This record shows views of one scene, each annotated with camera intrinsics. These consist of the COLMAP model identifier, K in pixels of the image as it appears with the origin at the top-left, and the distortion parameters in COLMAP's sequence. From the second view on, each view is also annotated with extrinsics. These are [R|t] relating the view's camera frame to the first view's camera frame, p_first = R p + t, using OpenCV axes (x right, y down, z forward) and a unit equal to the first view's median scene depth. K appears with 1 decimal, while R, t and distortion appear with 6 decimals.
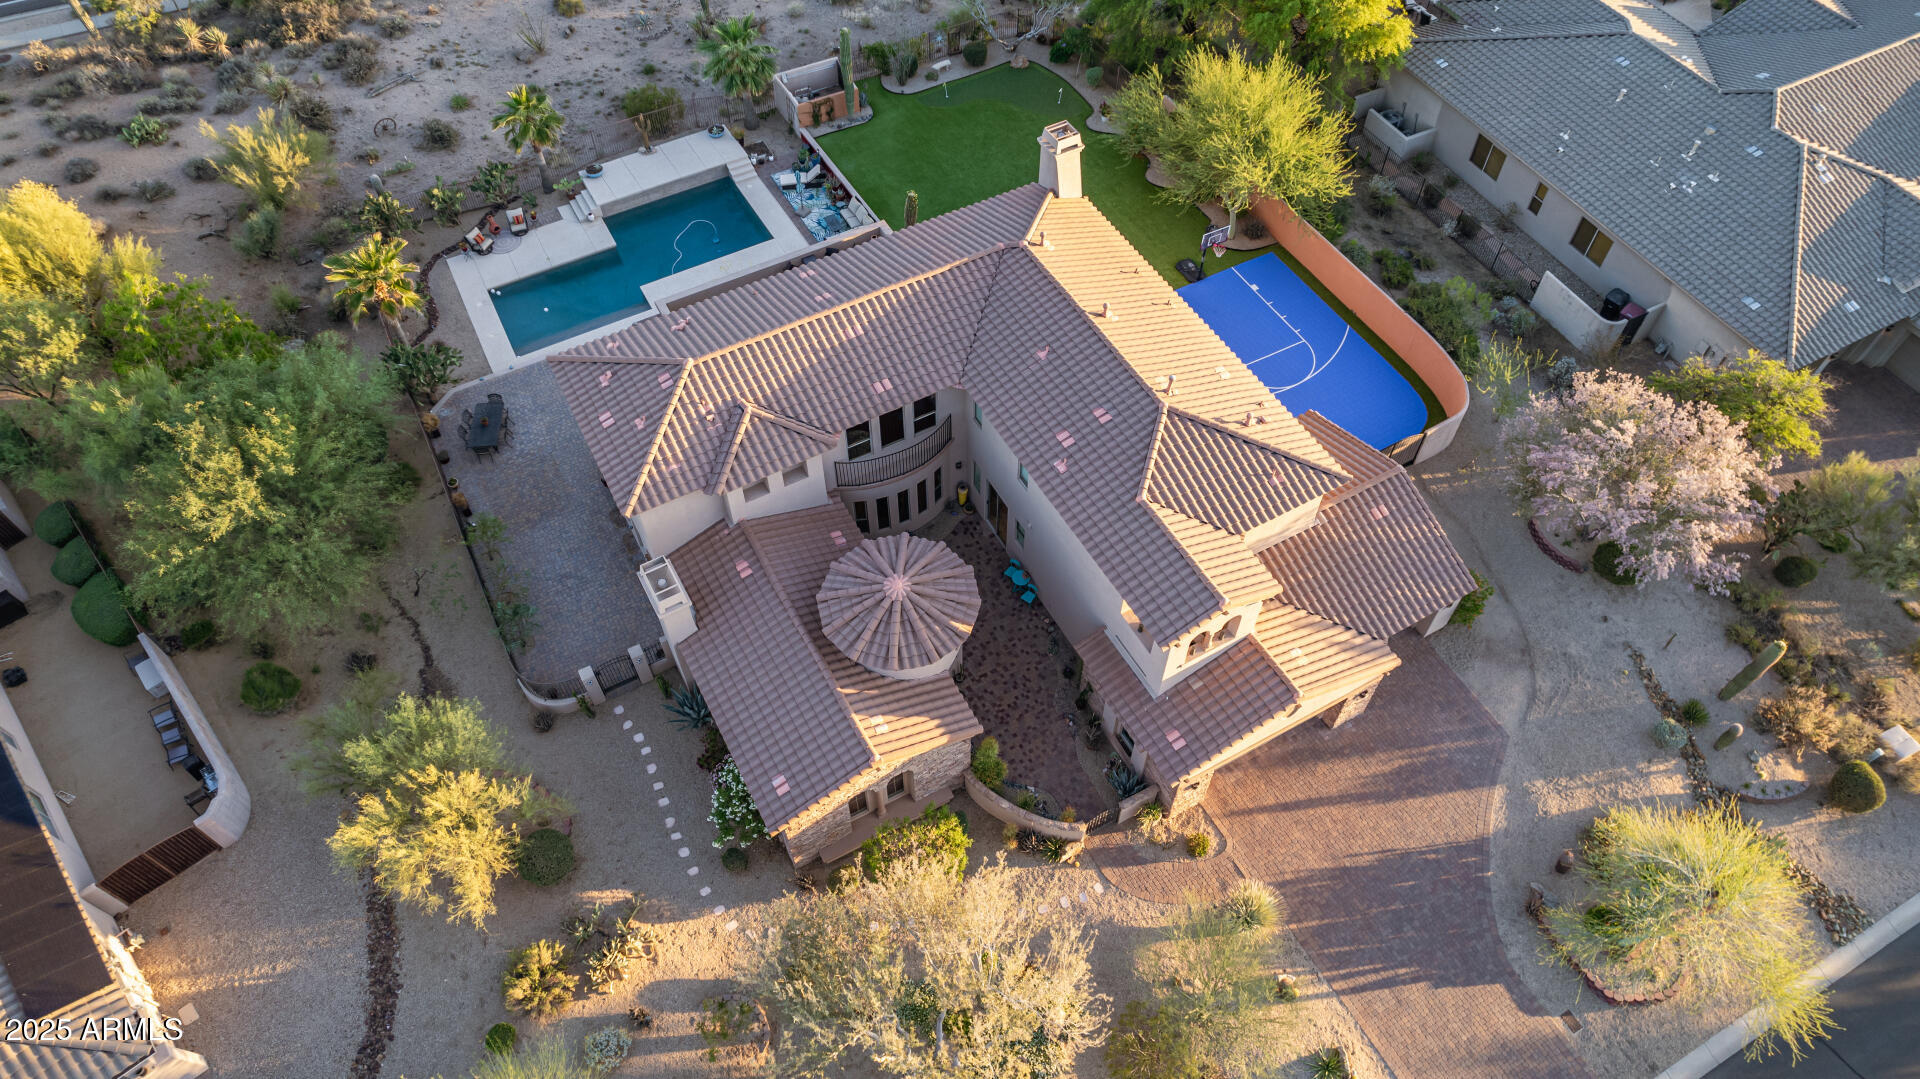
lens RADIAL K [[1223.2, 0, 960.1], [0, 1223.2, 557.6], [0, 0, 1]] dist [-0.064017, 0.059139]
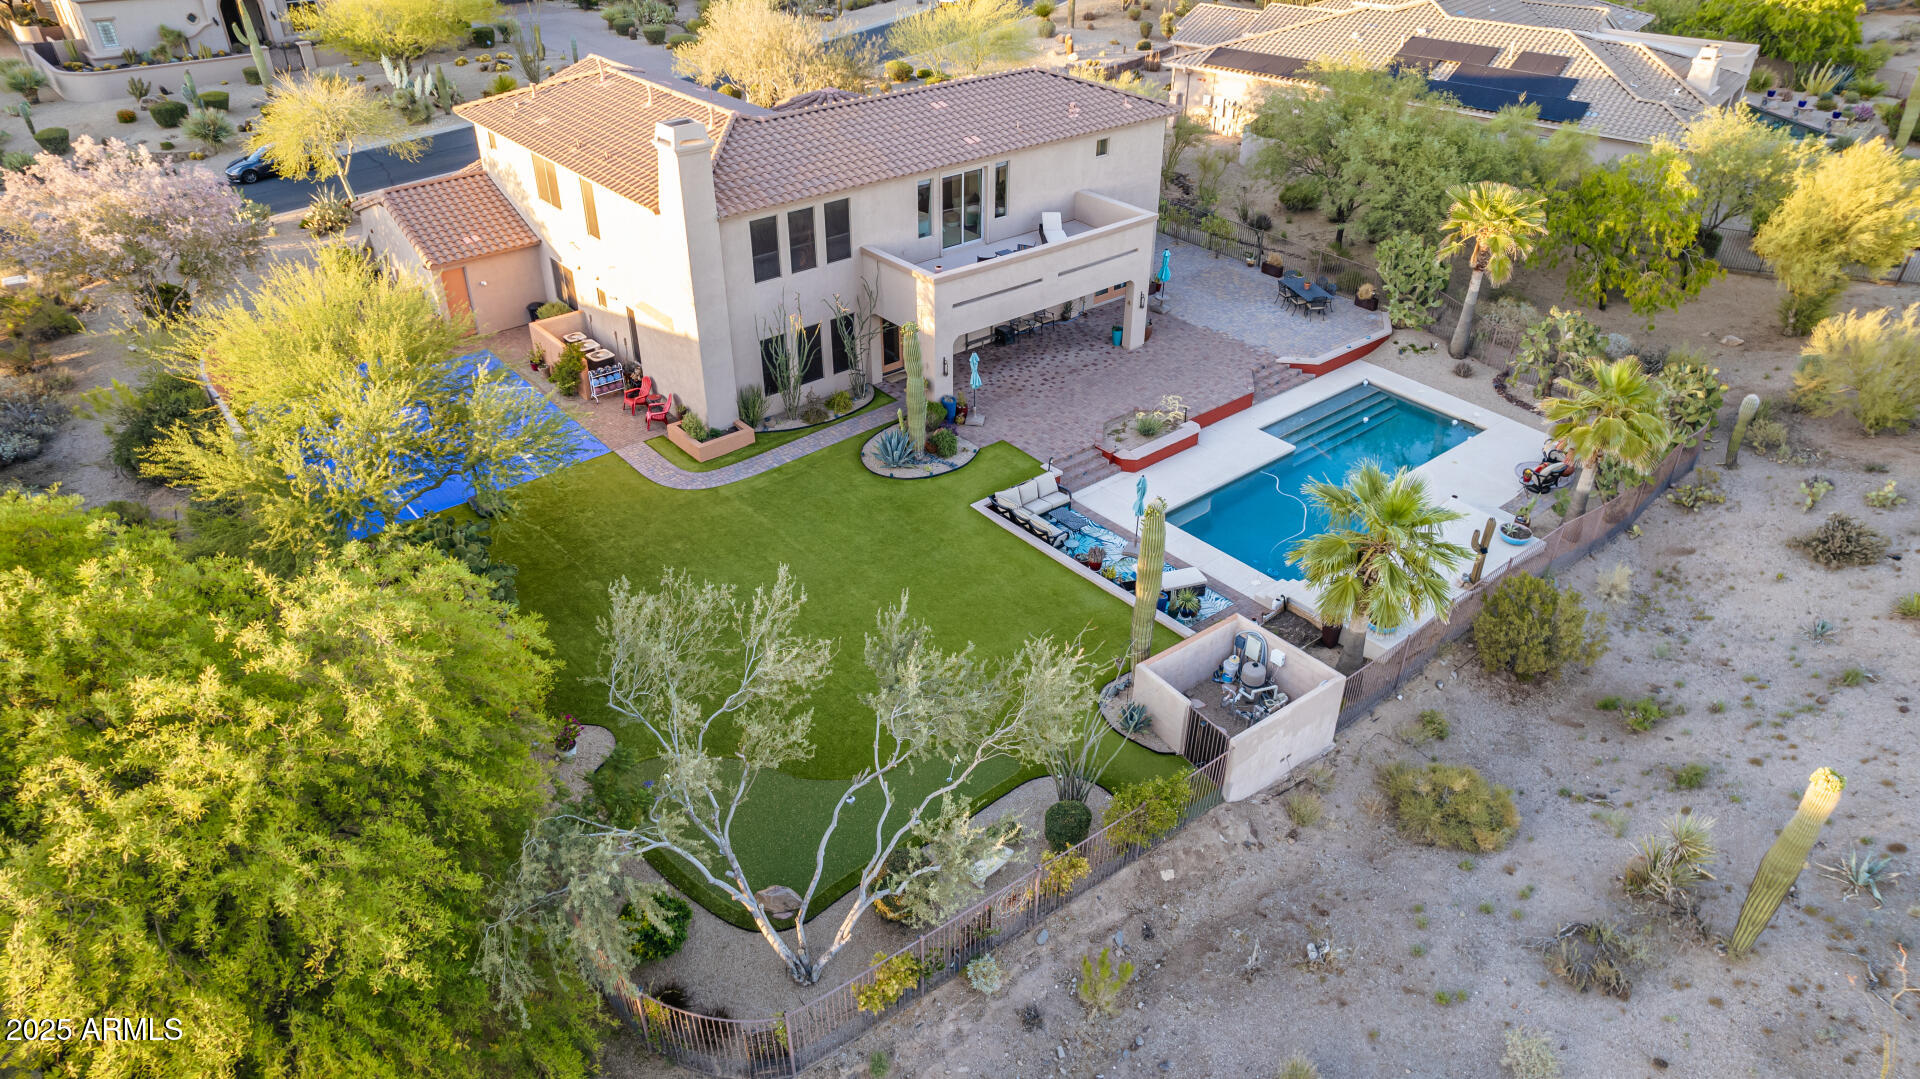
lens RADIAL K [[1223.2, 0, 961.5], [0, 1223.2, 567.6], [0, 0, 1]] dist [-0.064017, 0.059139]
pose [[-0.982483, 0.102795, -0.155438, 0.065969], [-0.152945, 0.031750, 0.987725, -1.211962], [0.106468, 0.994196, -0.015472, 1.431257]]
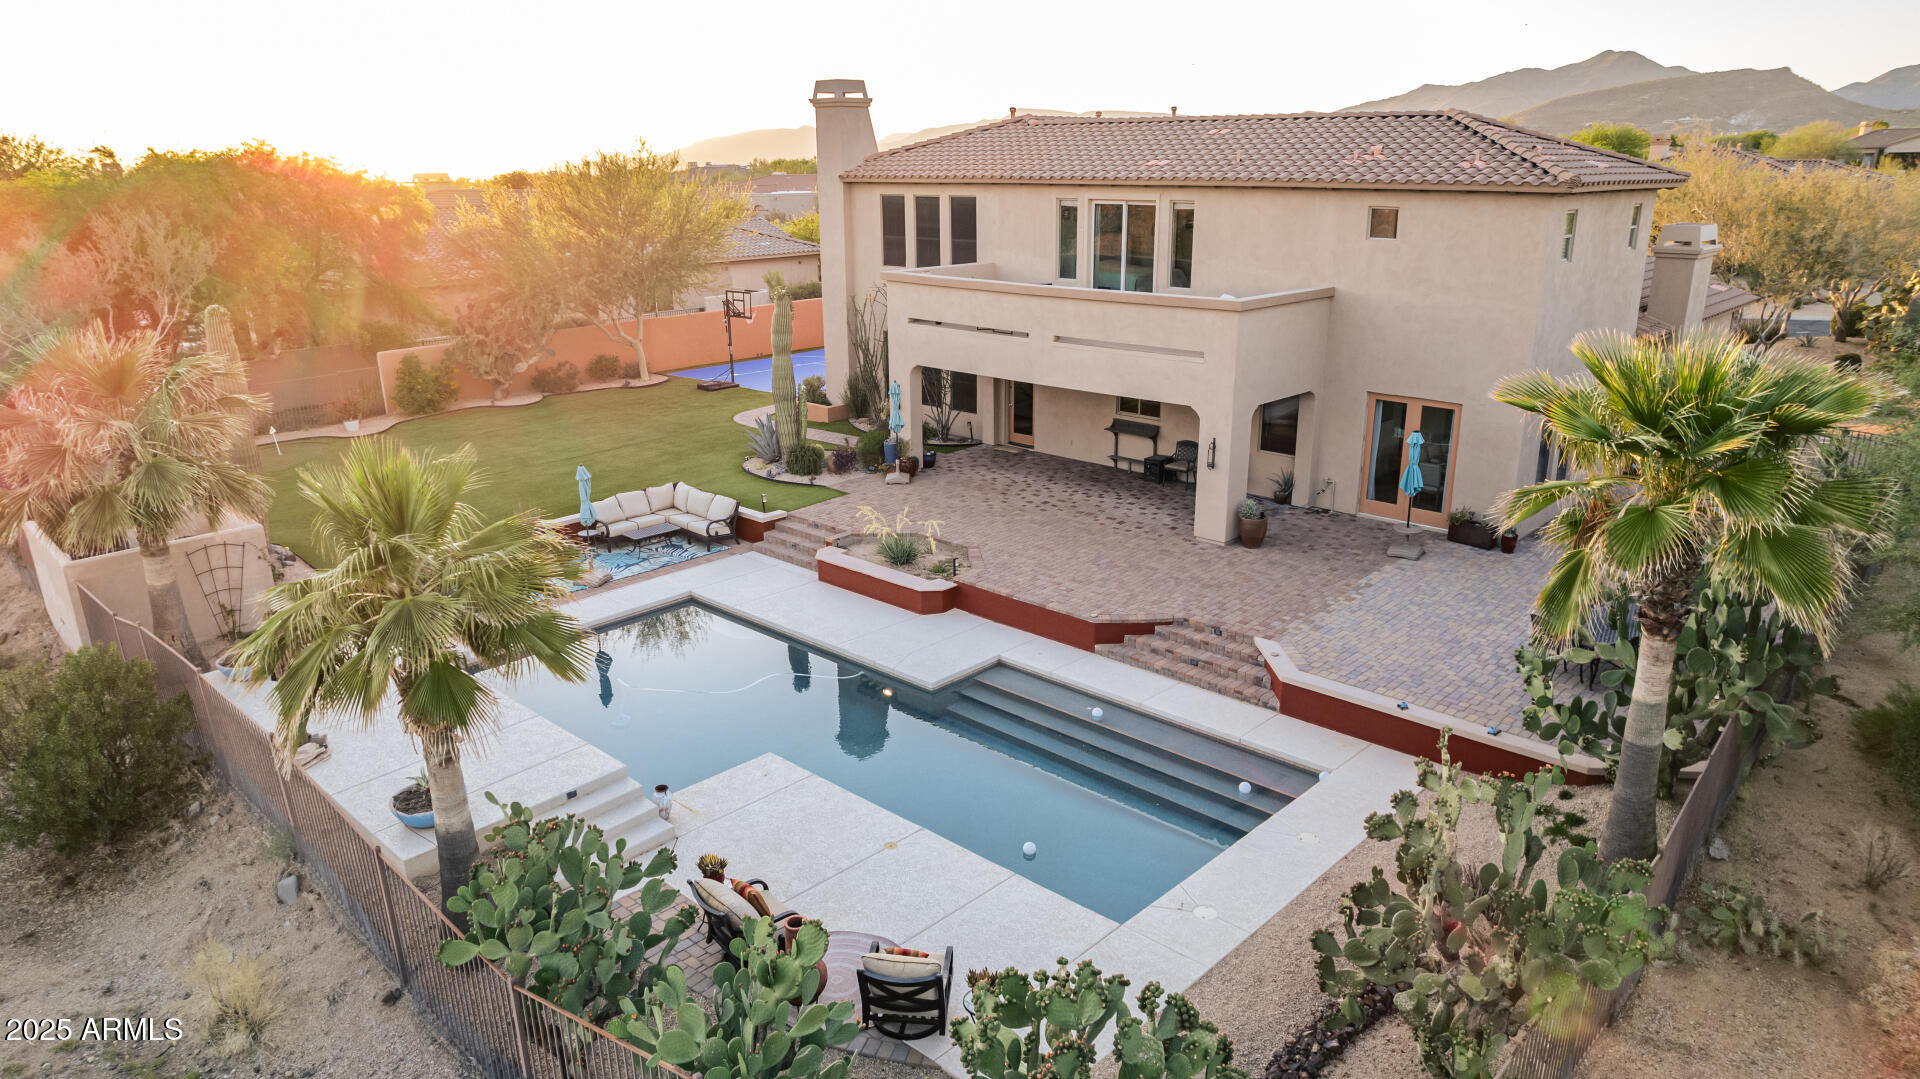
lens RADIAL K [[1223.2, 0, 953.4], [0, 1223.2, 549.2], [0, 0, 1]] dist [-0.064017, 0.059139]
pose [[-0.305363, -0.289799, 0.907066, -0.785281], [0.781642, 0.467769, 0.412587, -0.519879], [-0.543865, 0.834990, 0.083680, 1.258475]]
